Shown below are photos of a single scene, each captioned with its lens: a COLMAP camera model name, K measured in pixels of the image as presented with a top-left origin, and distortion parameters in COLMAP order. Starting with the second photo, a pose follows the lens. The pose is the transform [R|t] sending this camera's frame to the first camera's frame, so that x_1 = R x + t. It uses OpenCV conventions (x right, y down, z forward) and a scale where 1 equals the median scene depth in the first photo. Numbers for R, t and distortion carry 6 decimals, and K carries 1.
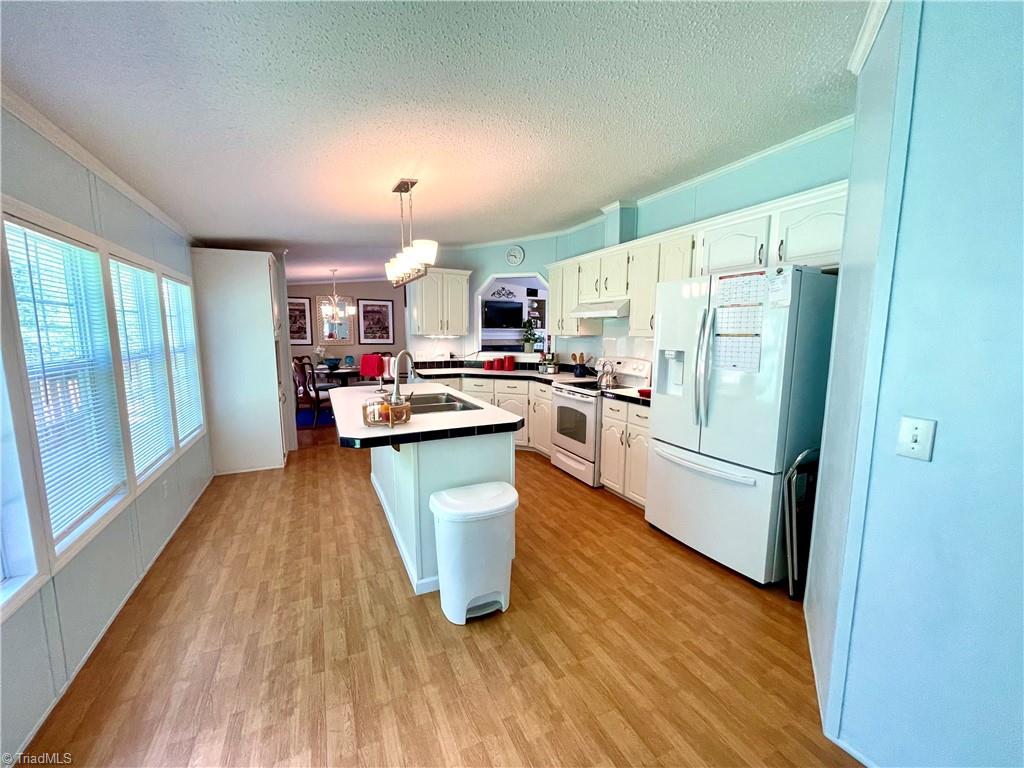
lens RADIAL K [[409.5, 0, 509.3], [0, 409.5, 388.2], [0, 0, 1]] dist [0.003439, 0.000775]
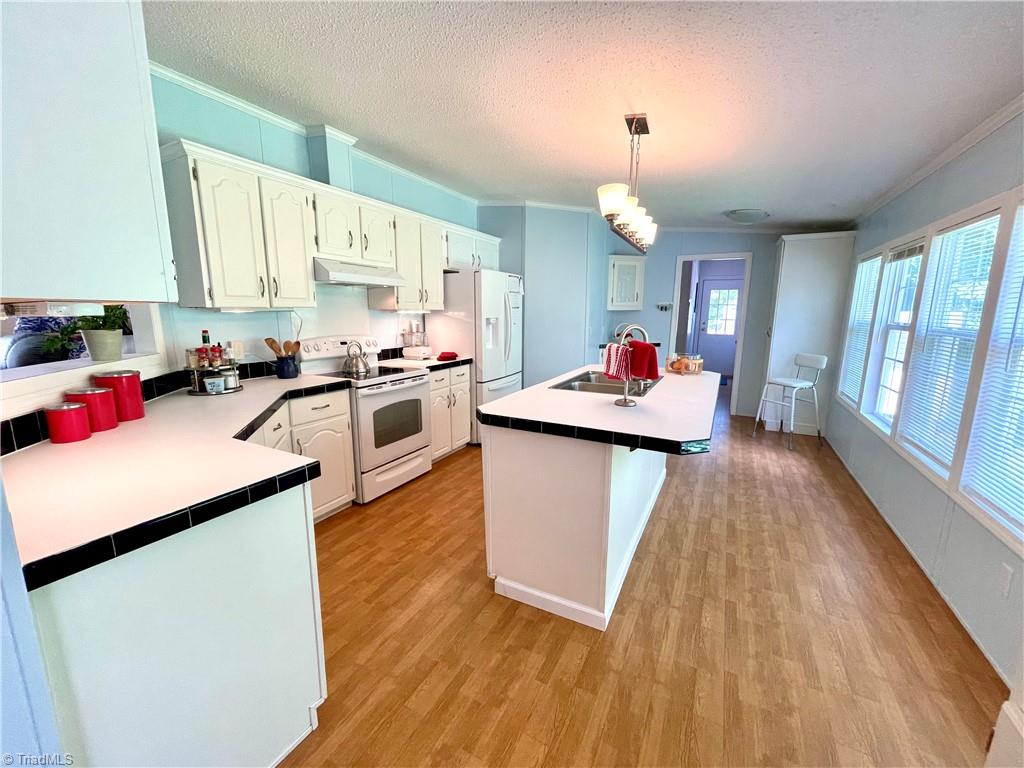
lens RADIAL K [[409.5, 0, 514.4], [0, 409.5, 366.8], [0, 0, 1]] dist [0.003439, 0.000775]
pose [[-0.607289, -0.108696, 0.787011, -0.700702], [0.098117, 0.972753, 0.210060, -0.186395], [-0.788399, 0.204786, -0.580077, 1.510674]]
